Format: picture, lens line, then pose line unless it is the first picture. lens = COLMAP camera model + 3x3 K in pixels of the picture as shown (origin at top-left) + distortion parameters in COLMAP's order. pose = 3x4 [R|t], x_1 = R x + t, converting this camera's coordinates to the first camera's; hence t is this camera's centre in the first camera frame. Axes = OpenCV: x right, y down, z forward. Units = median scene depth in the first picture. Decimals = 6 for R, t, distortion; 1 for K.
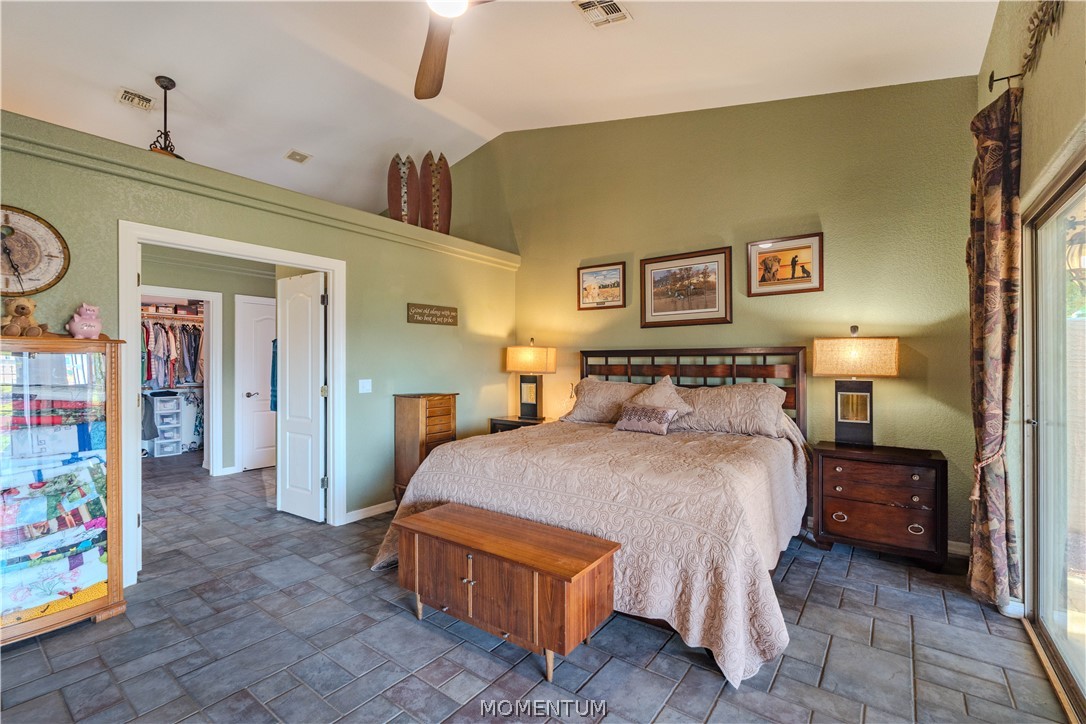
lens RADIAL K [[475.3, 0, 543.0], [0, 475.3, 362.0], [0, 0, 1]] dist [-0.003164, -0.000879]
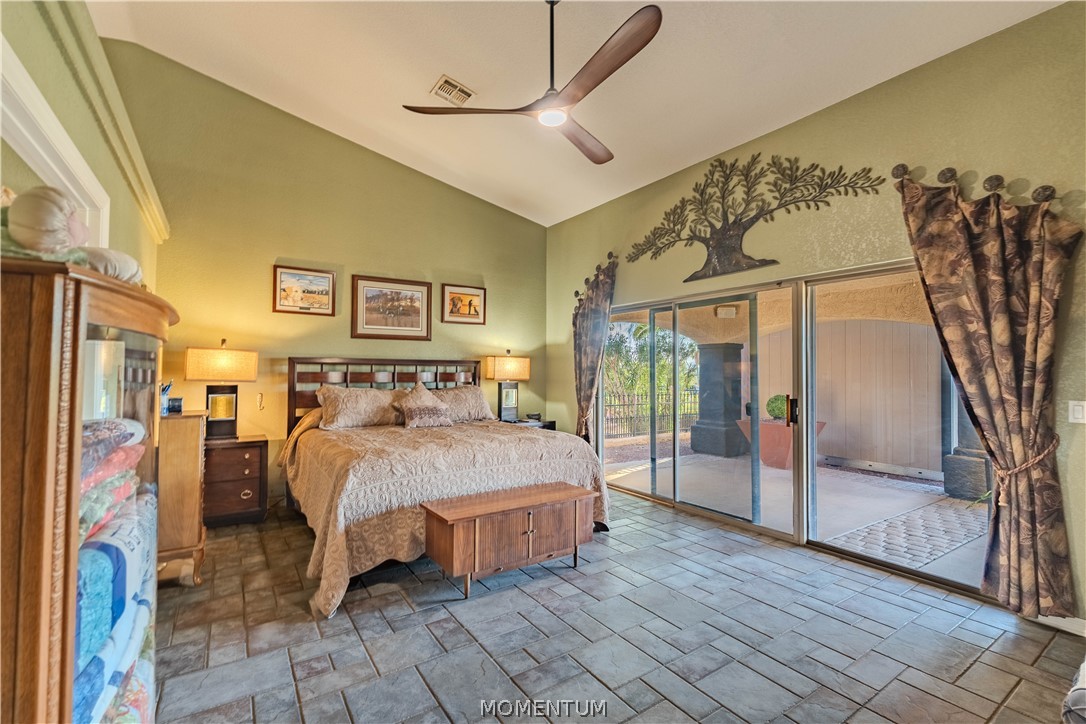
lens RADIAL K [[475.3, 0, 543.0], [0, 475.3, 362.0], [0, 0, 1]] dist [-0.003164, -0.000879]
pose [[0.336761, 0.021569, 0.941343, -0.736275], [-0.007691, 0.999767, -0.020156, 0.001127], [-0.941559, -0.000452, 0.336849, 0.260021]]
